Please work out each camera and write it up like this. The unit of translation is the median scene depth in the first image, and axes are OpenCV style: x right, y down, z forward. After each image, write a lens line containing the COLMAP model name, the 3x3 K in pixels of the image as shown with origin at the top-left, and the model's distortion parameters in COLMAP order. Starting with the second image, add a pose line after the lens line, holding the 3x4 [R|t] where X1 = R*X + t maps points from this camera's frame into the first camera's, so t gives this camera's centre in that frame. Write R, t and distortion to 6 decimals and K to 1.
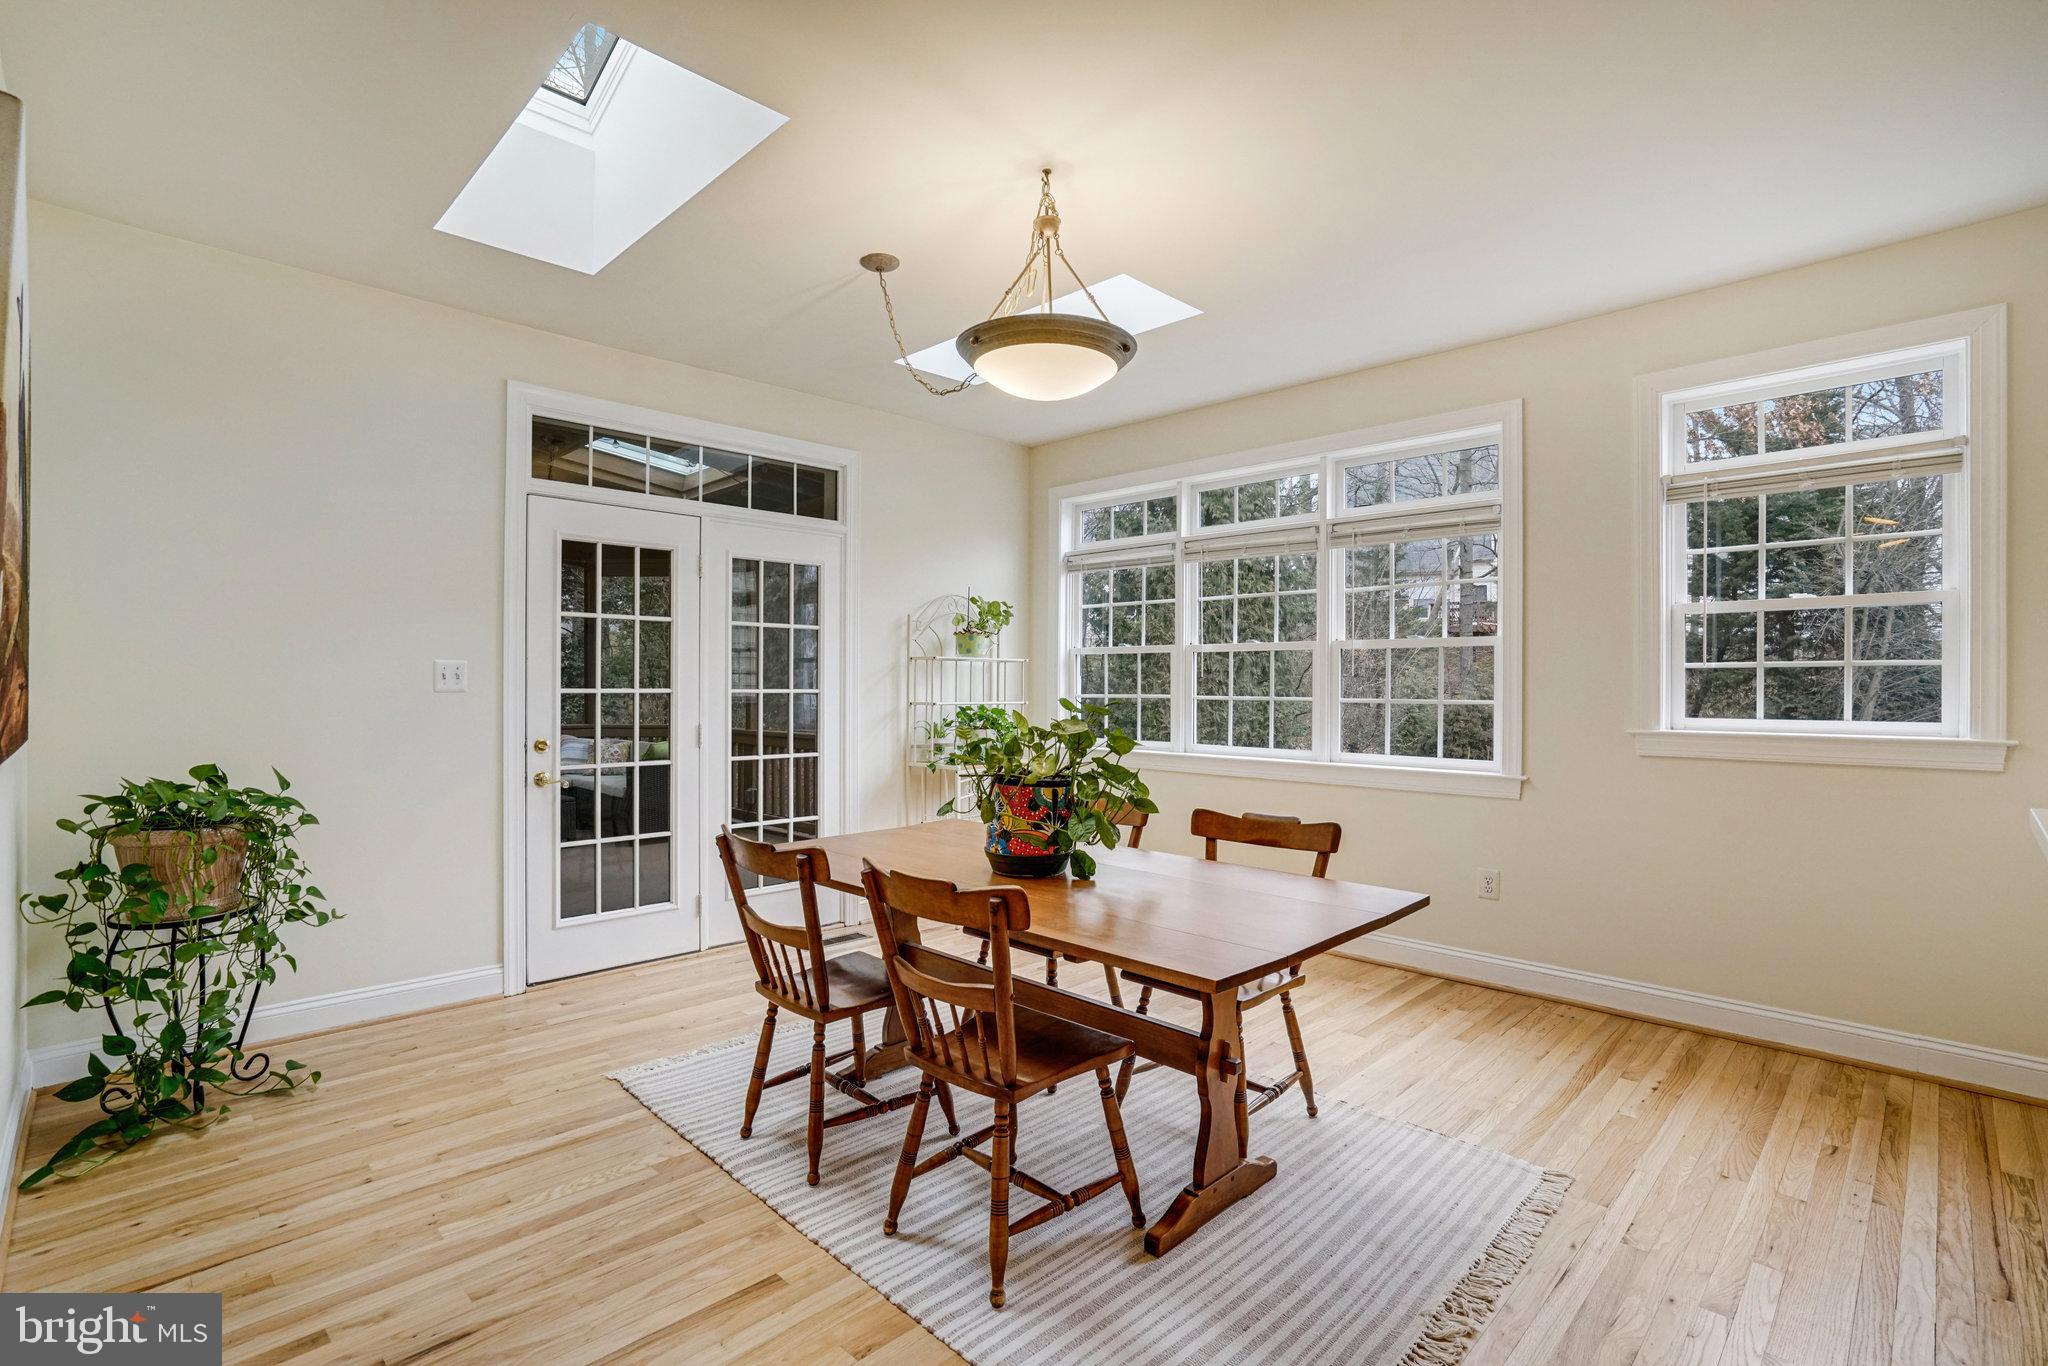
lens RADIAL K [[963.3, 0, 1021.6], [0, 963.3, 676.9], [0, 0, 1]] dist [-0.001974, 0.000423]
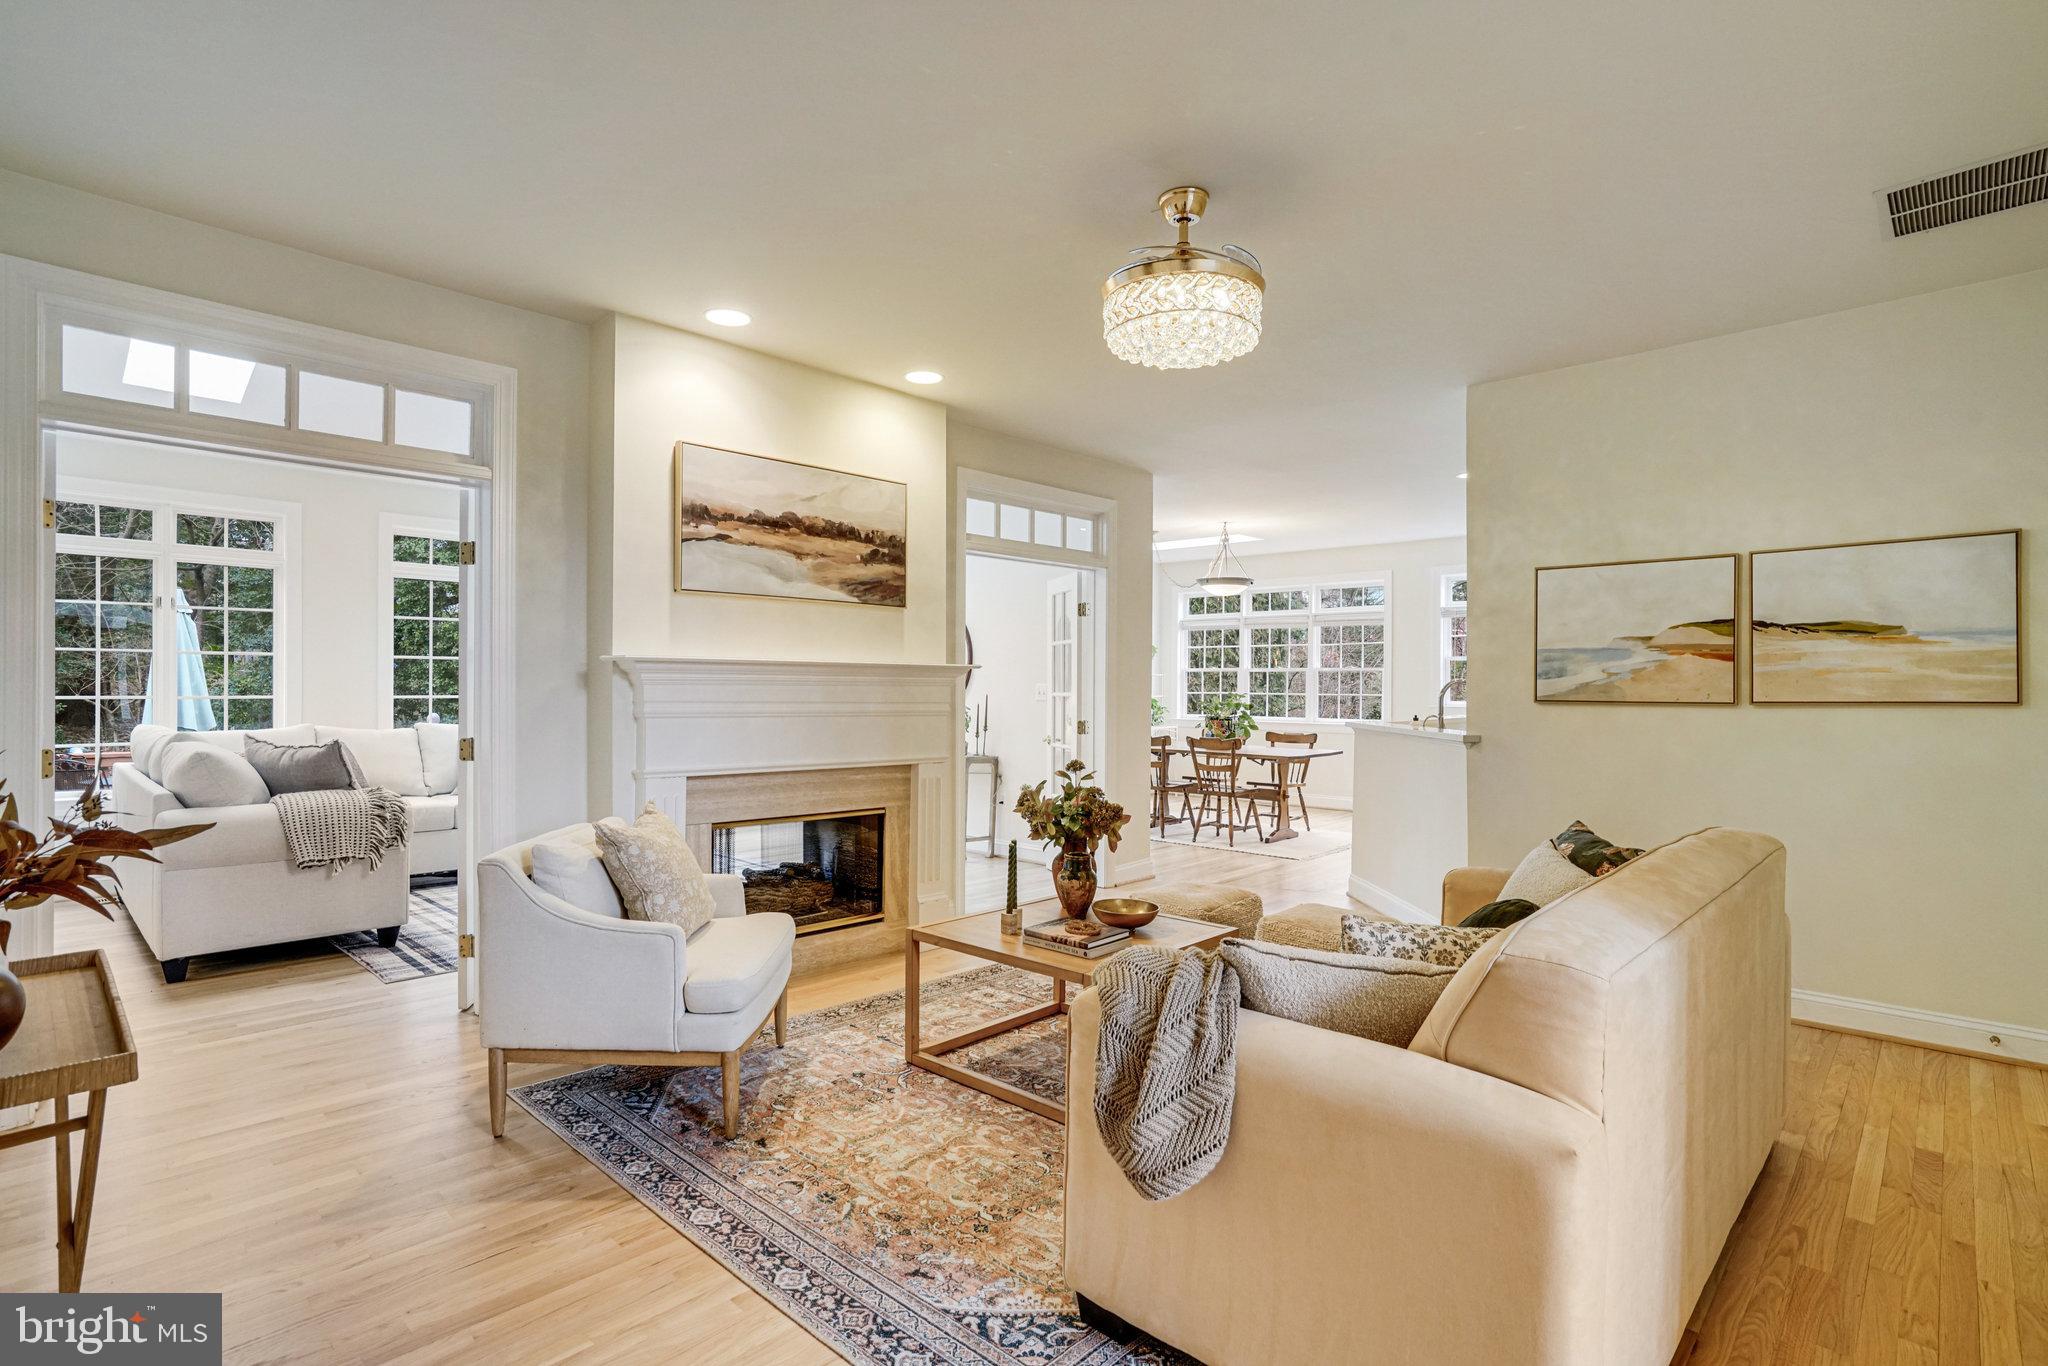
lens RADIAL K [[1048.3, 0, 1073.2], [0, 1048.3, 680.2], [0, 0, 1]] dist [-0.003067, -0.000007]
pose [[0.996252, -0.000805, 0.086489, -0.413451], [0.000681, 0.999999, 0.001467, -0.011924], [-0.086490, -0.001403, 0.996252, -1.276177]]
